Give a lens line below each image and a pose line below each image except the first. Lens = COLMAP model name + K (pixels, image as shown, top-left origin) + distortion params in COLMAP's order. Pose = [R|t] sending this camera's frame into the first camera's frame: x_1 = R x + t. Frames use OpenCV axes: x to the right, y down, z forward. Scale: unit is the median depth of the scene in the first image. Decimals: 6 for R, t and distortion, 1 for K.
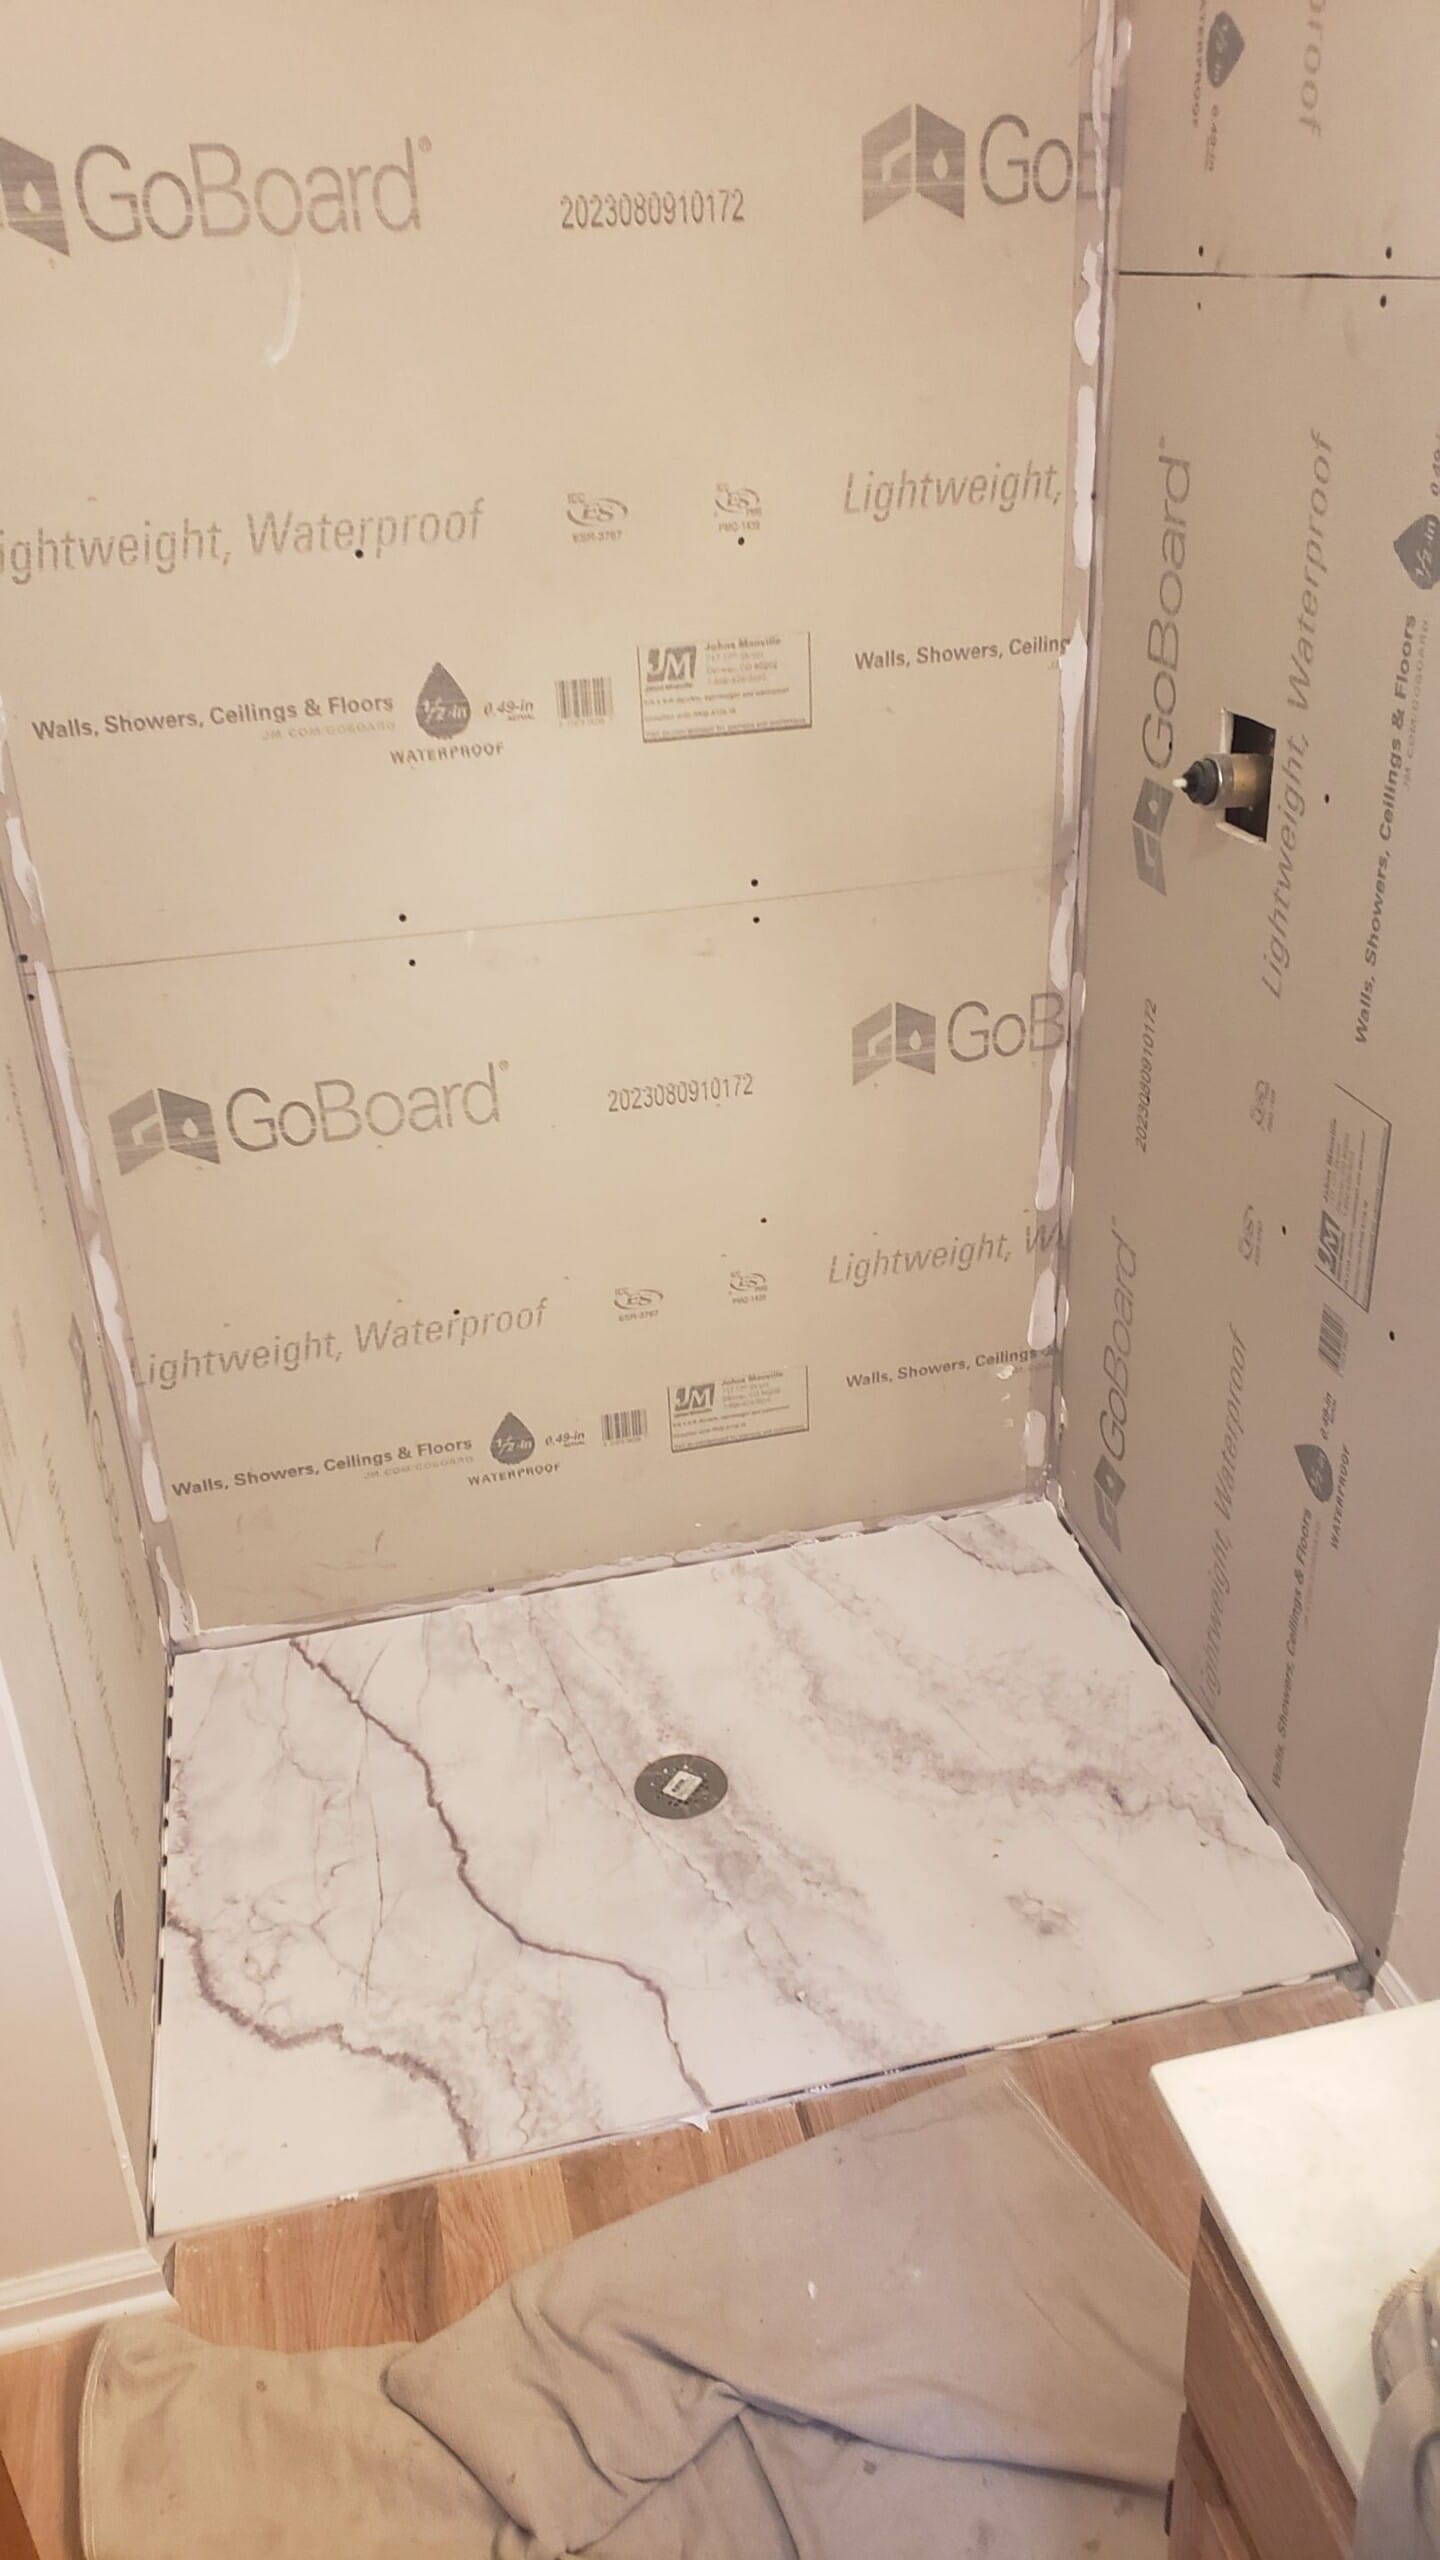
lens RADIAL K [[2032.9, 0, 730.1], [0, 2032.9, 1308.7], [0, 0, 1]] dist [0.050771, -0.104669]
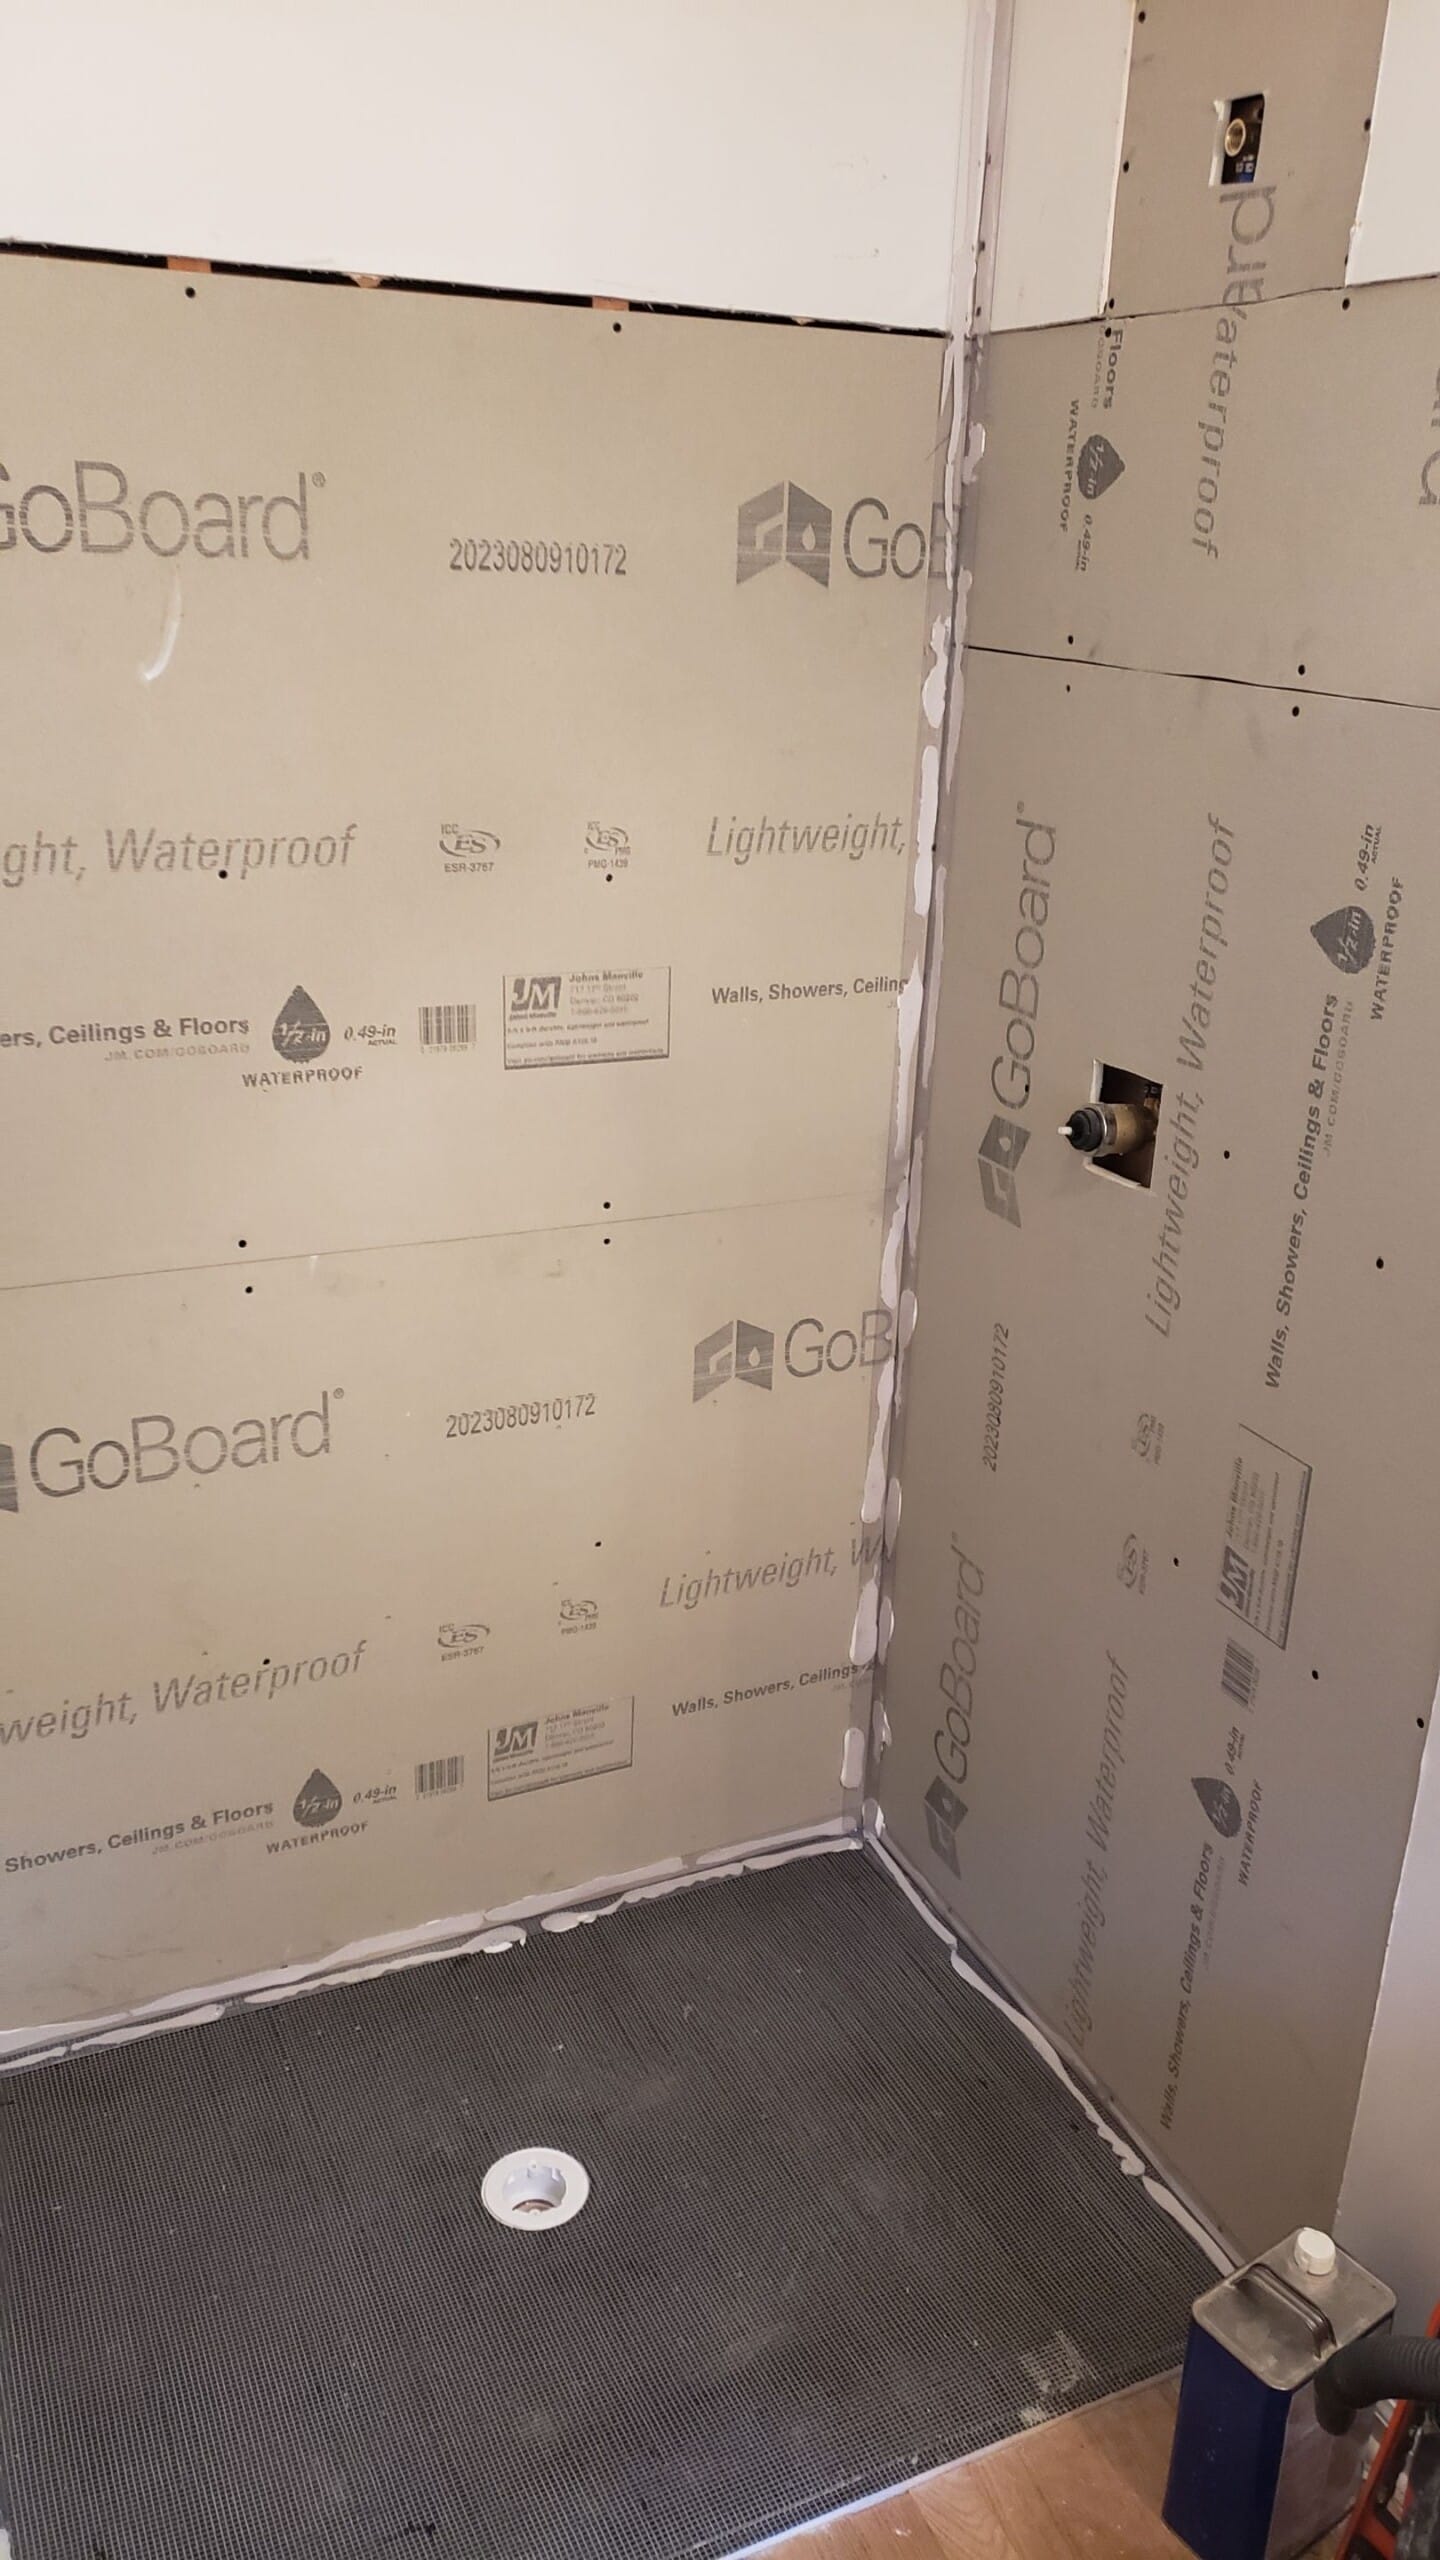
lens RADIAL K [[2032.9, 0, 738.5], [0, 2032.9, 1265.4], [0, 0, 1]] dist [0.050771, -0.104669]
pose [[0.973619, -0.001358, 0.228175, -0.162984], [0.031872, 0.990989, -0.130099, -0.057572], [-0.225942, 0.133940, 0.964889, 0.054062]]
